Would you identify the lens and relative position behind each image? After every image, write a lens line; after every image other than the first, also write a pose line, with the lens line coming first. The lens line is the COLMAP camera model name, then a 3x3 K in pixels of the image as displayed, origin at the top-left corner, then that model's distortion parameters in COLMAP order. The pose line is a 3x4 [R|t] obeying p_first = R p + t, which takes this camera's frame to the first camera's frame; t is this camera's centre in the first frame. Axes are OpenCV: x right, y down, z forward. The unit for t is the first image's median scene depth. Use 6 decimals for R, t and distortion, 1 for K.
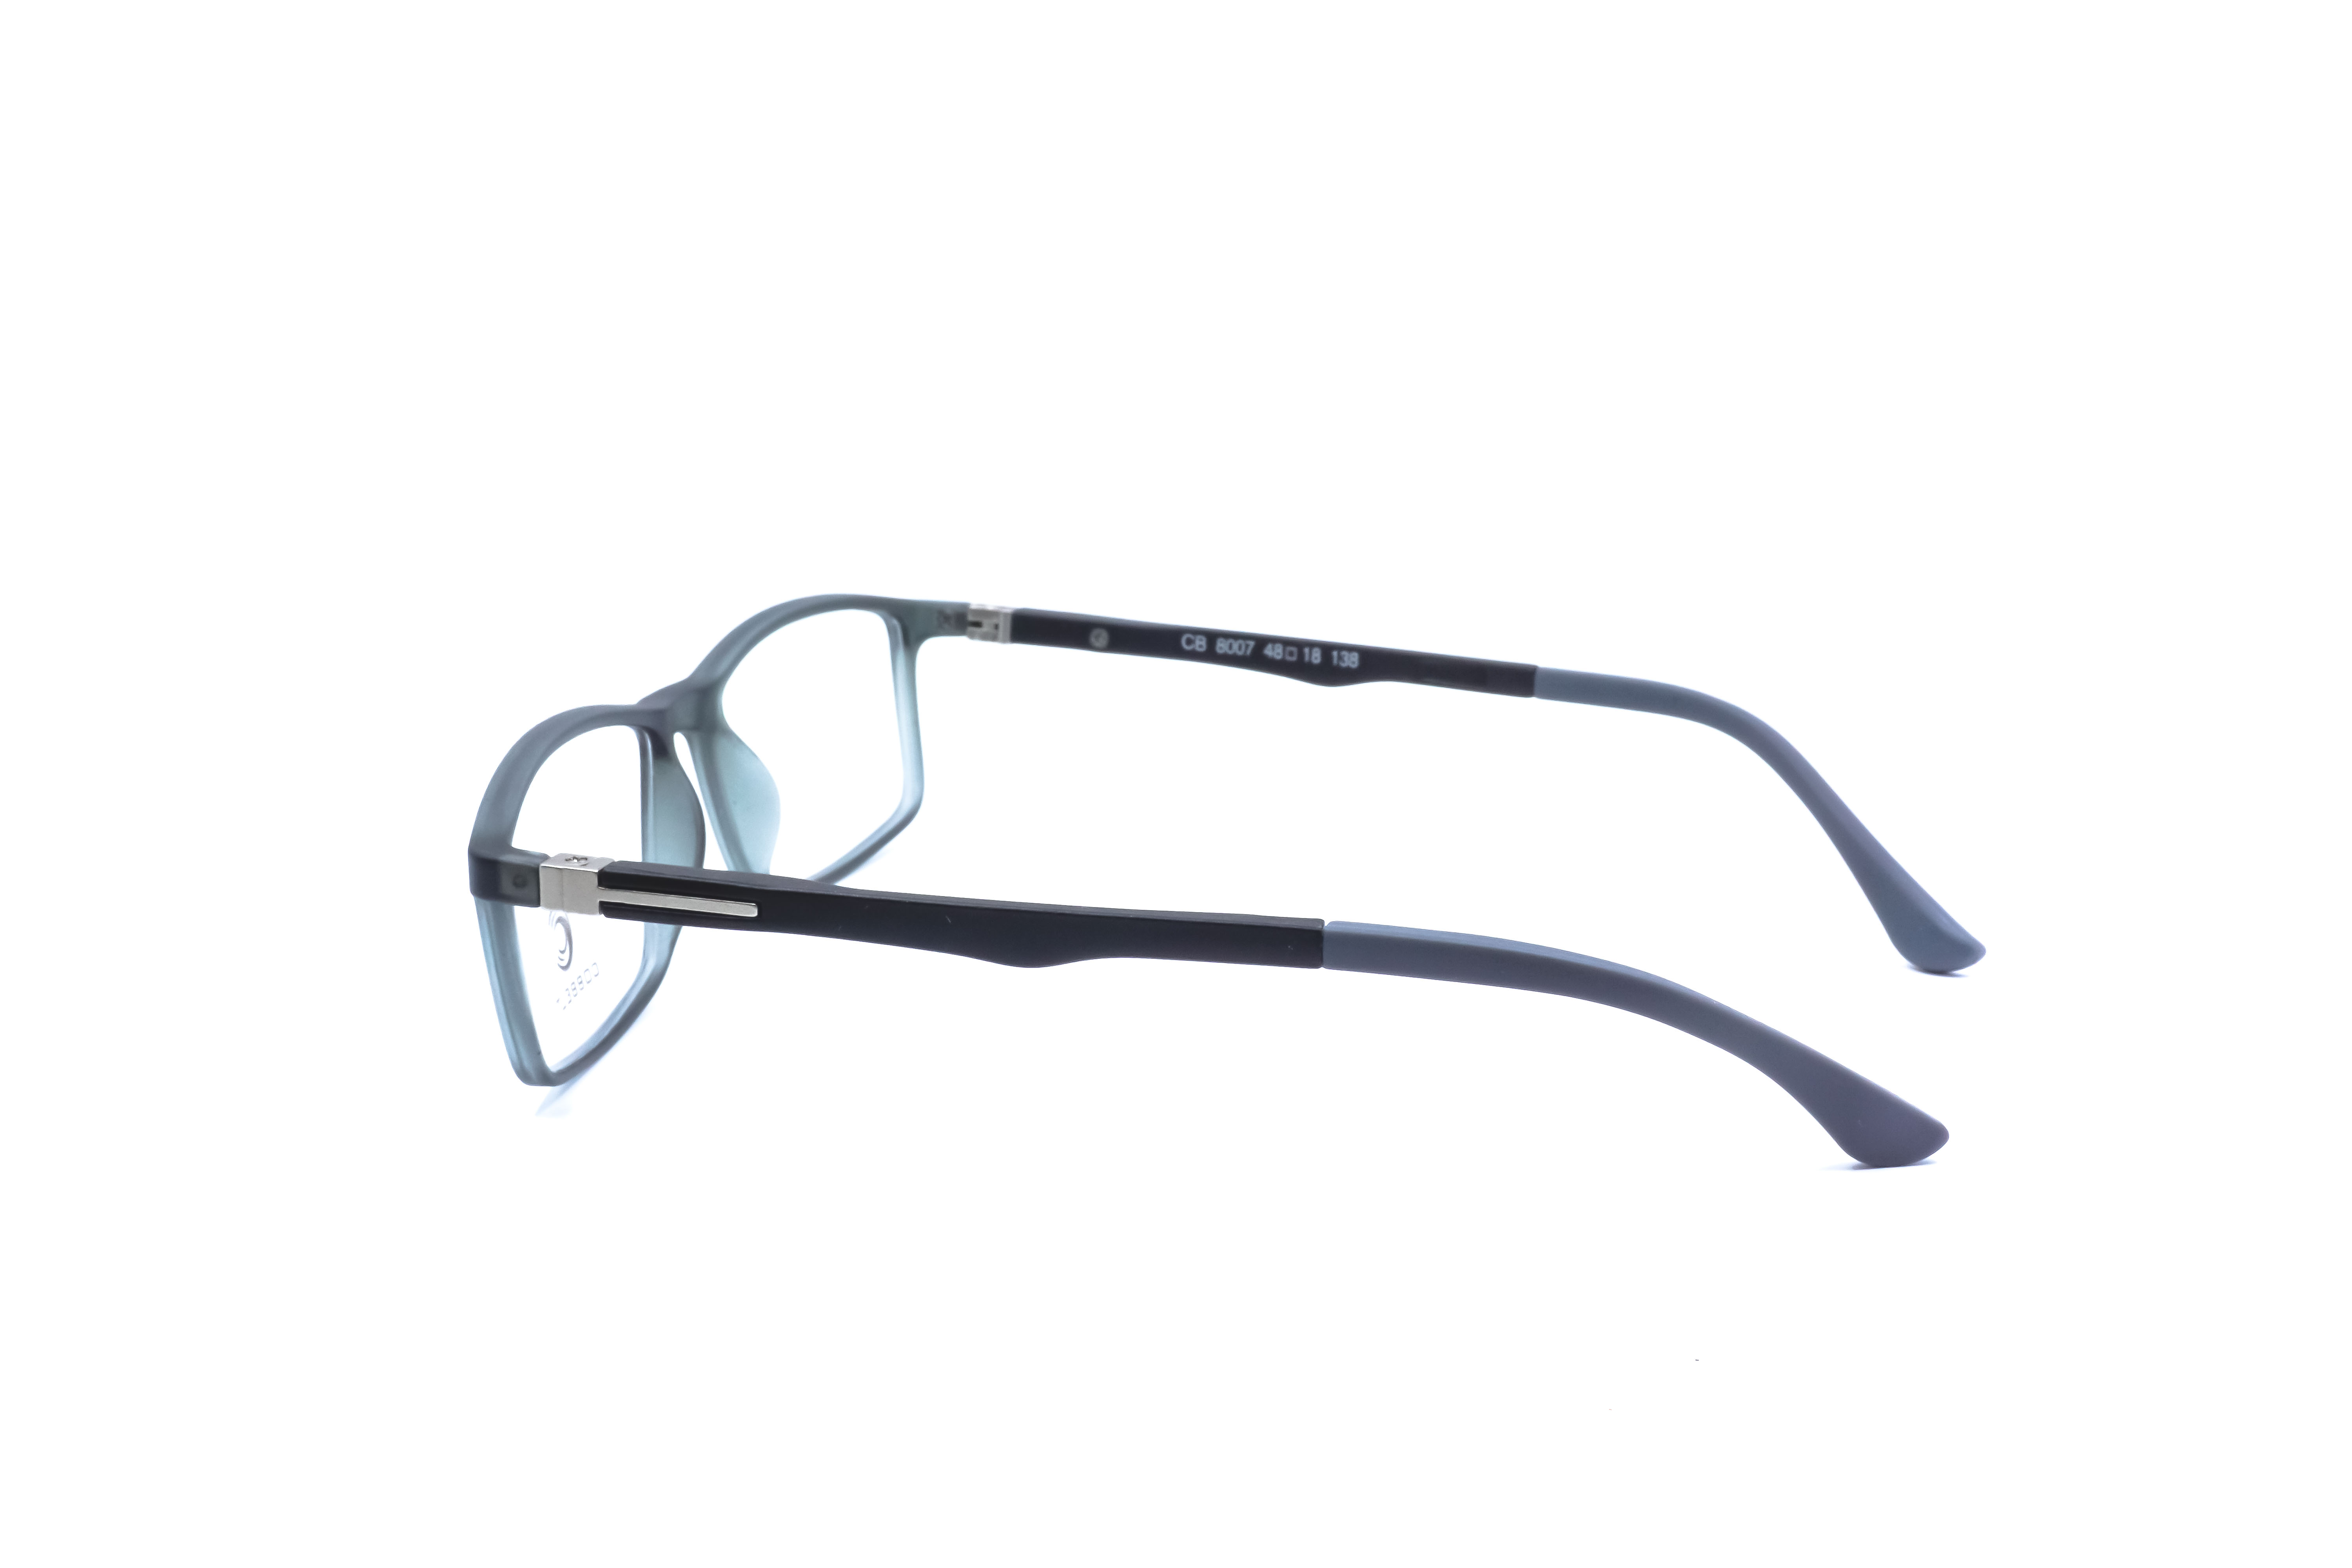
lens RADIAL K [[3388.4, 0, 1184.7], [0, 3388.4, 779.2], [0, 0, 1]] dist [0.031186, 0.000000]
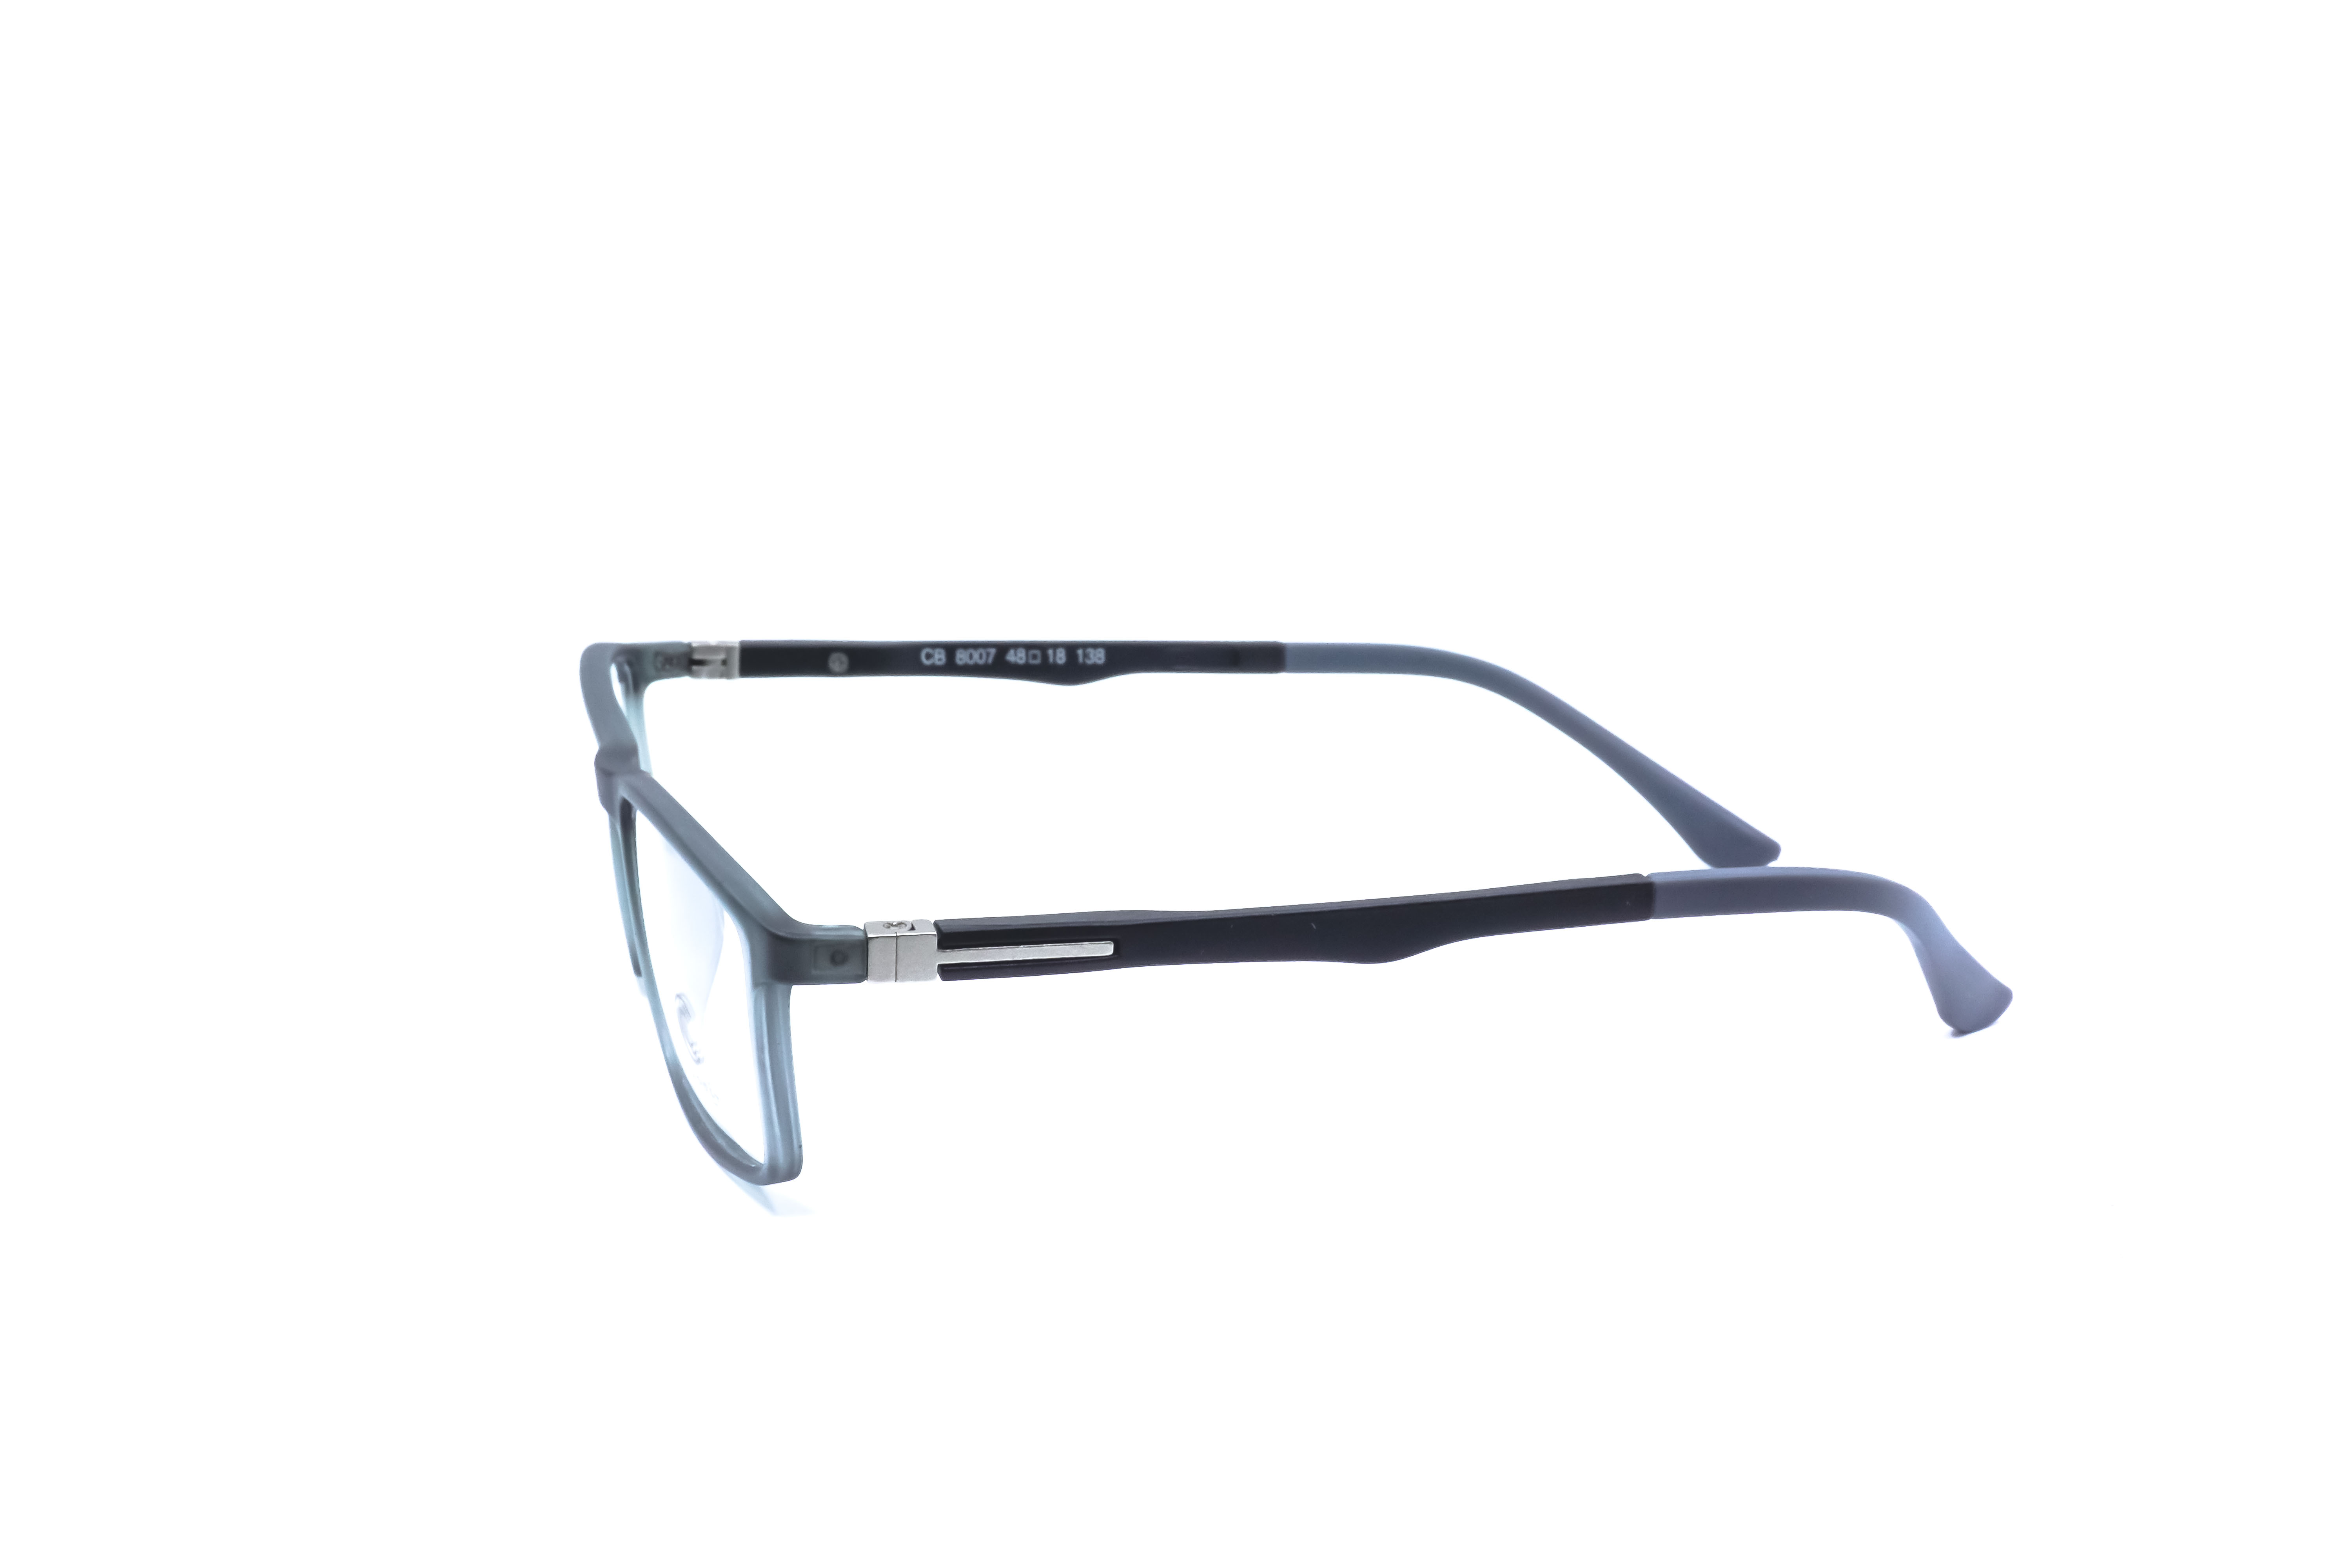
lens RADIAL K [[3388.4, 0, 1171.9], [0, 3388.4, 785.3], [0, 0, 1]] dist [0.031186, 0.000000]
pose [[0.866080, -0.121783, 0.484844, -0.427519], [0.120691, 0.992121, 0.033610, -0.028287], [-0.485117, 0.029407, 0.873955, 0.104318]]
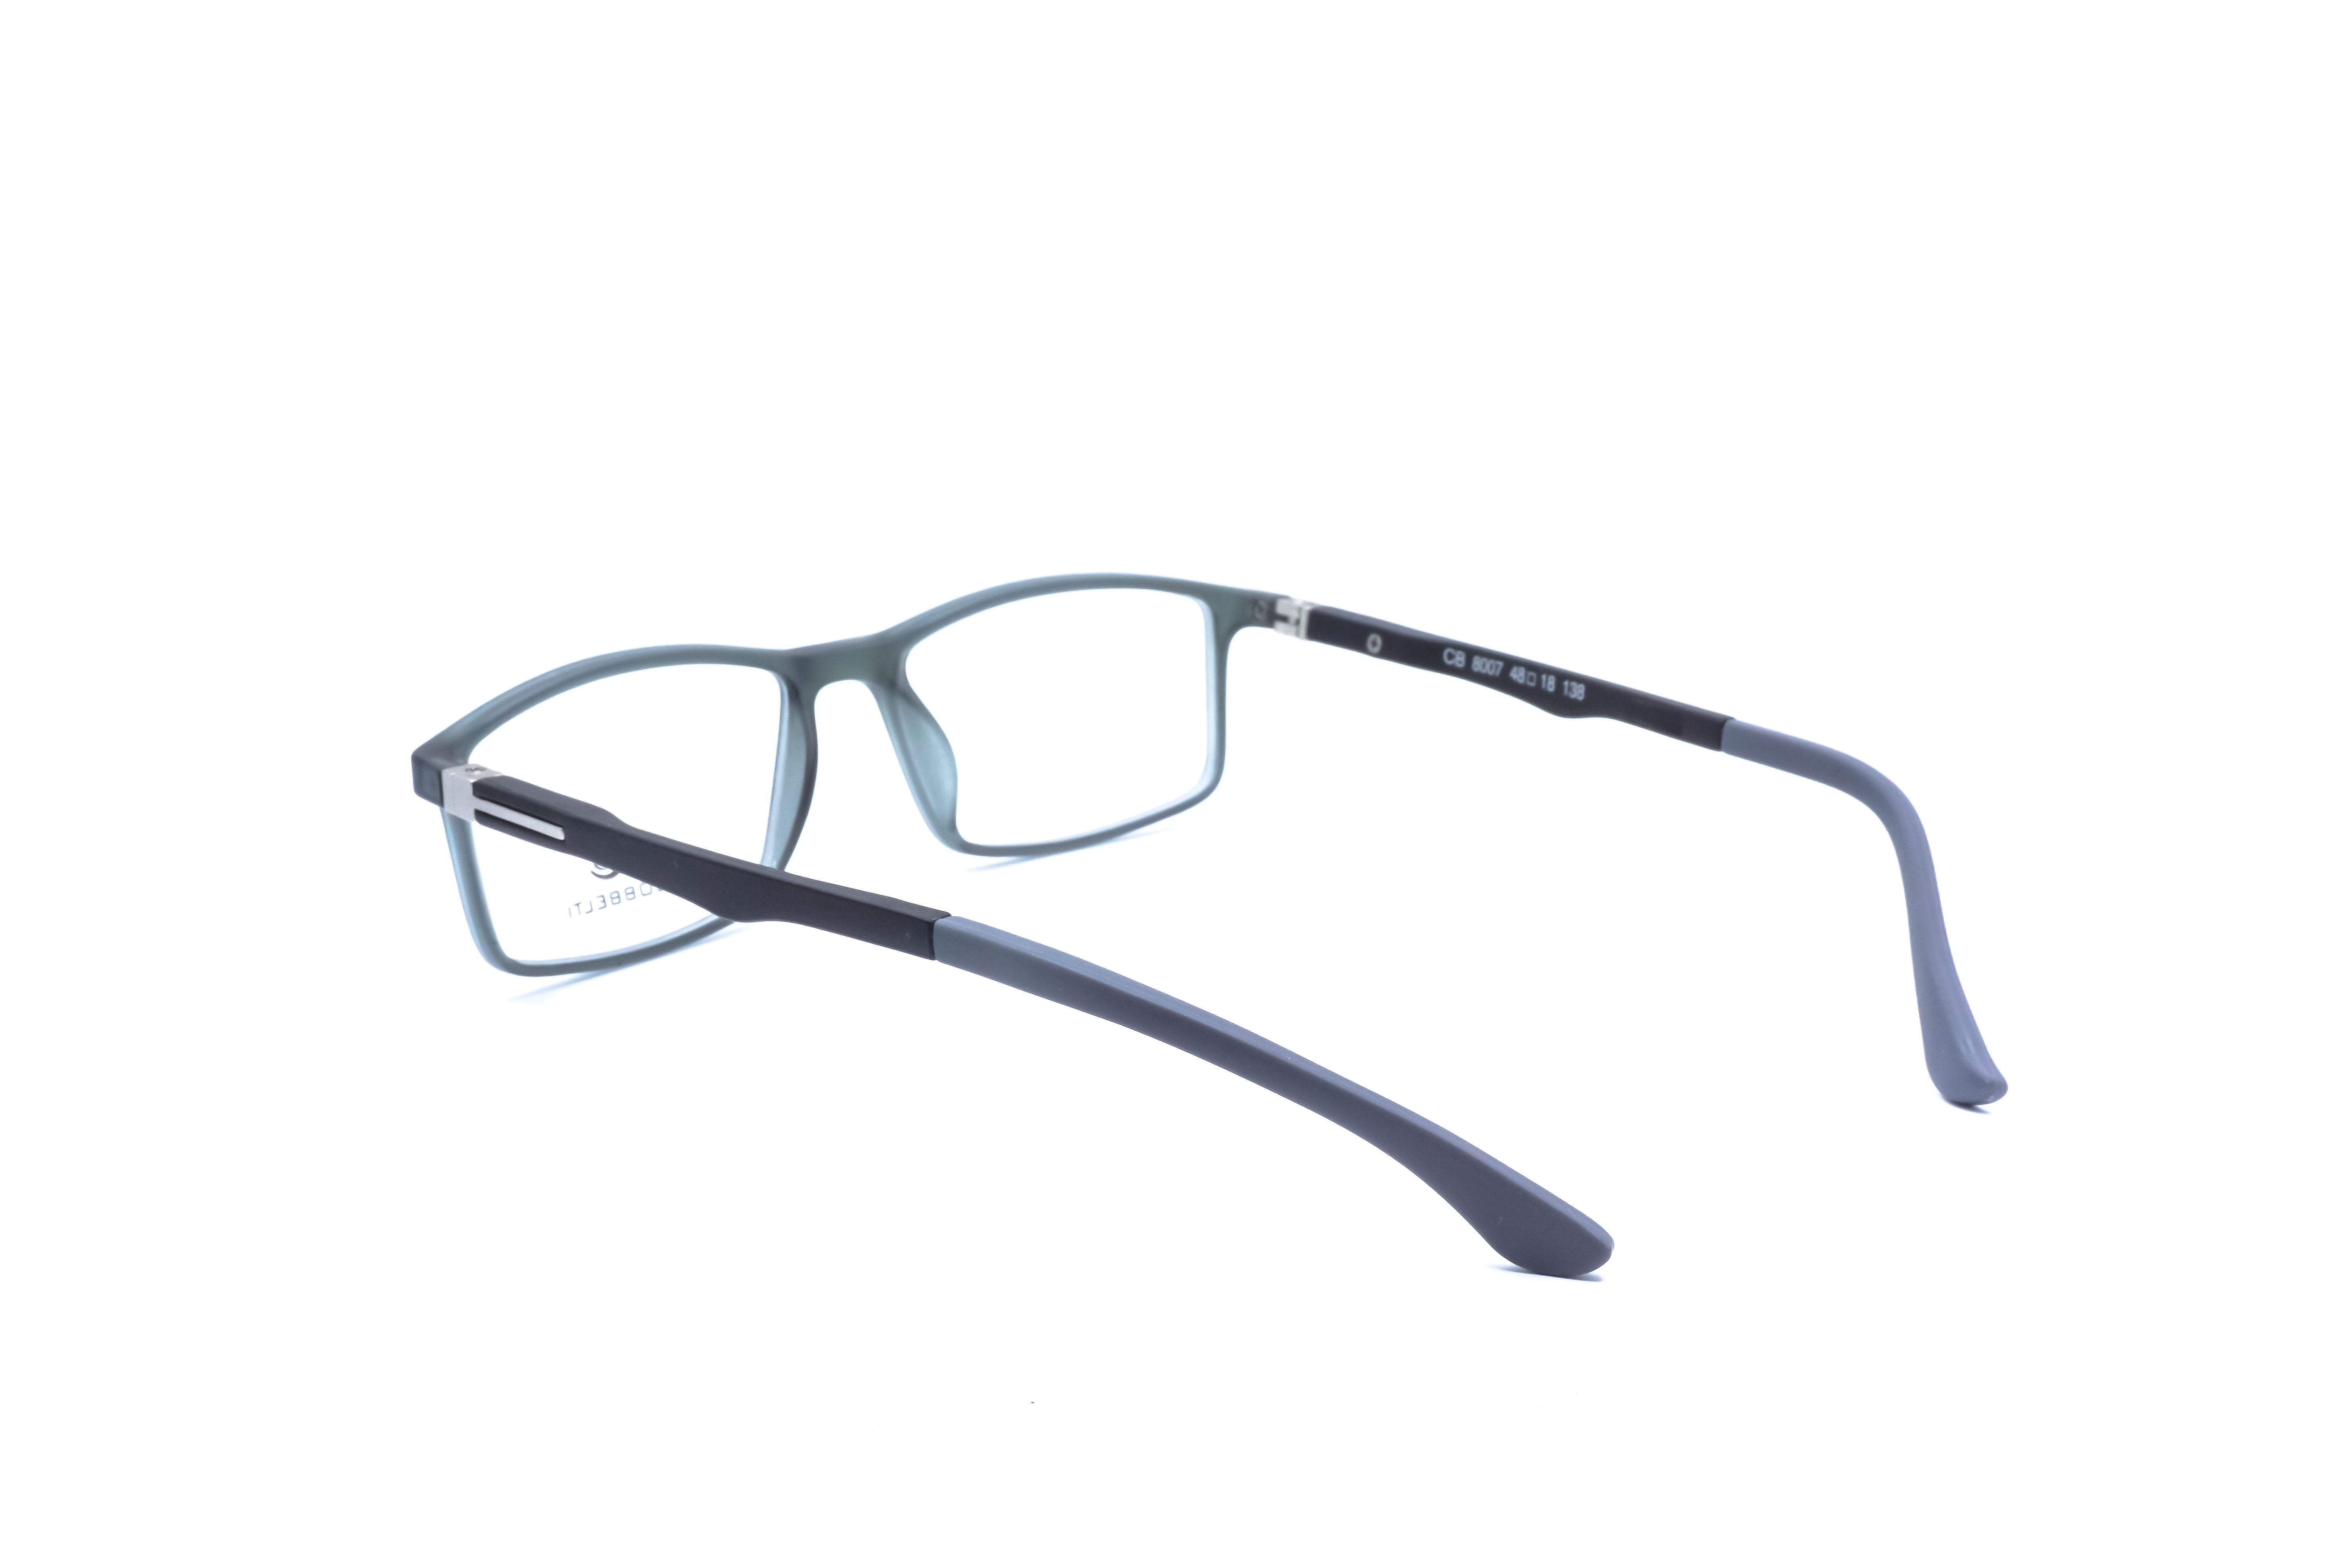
lens RADIAL K [[3388.4, 0, 1179.5], [0, 3388.4, 793.3], [0, 0, 1]] dist [0.031186, 0.000000]
pose [[0.865032, 0.124063, -0.486136, 0.418367], [-0.122184, 0.991865, 0.035712, -0.027097], [0.486612, 0.028506, 0.873153, 0.114967]]
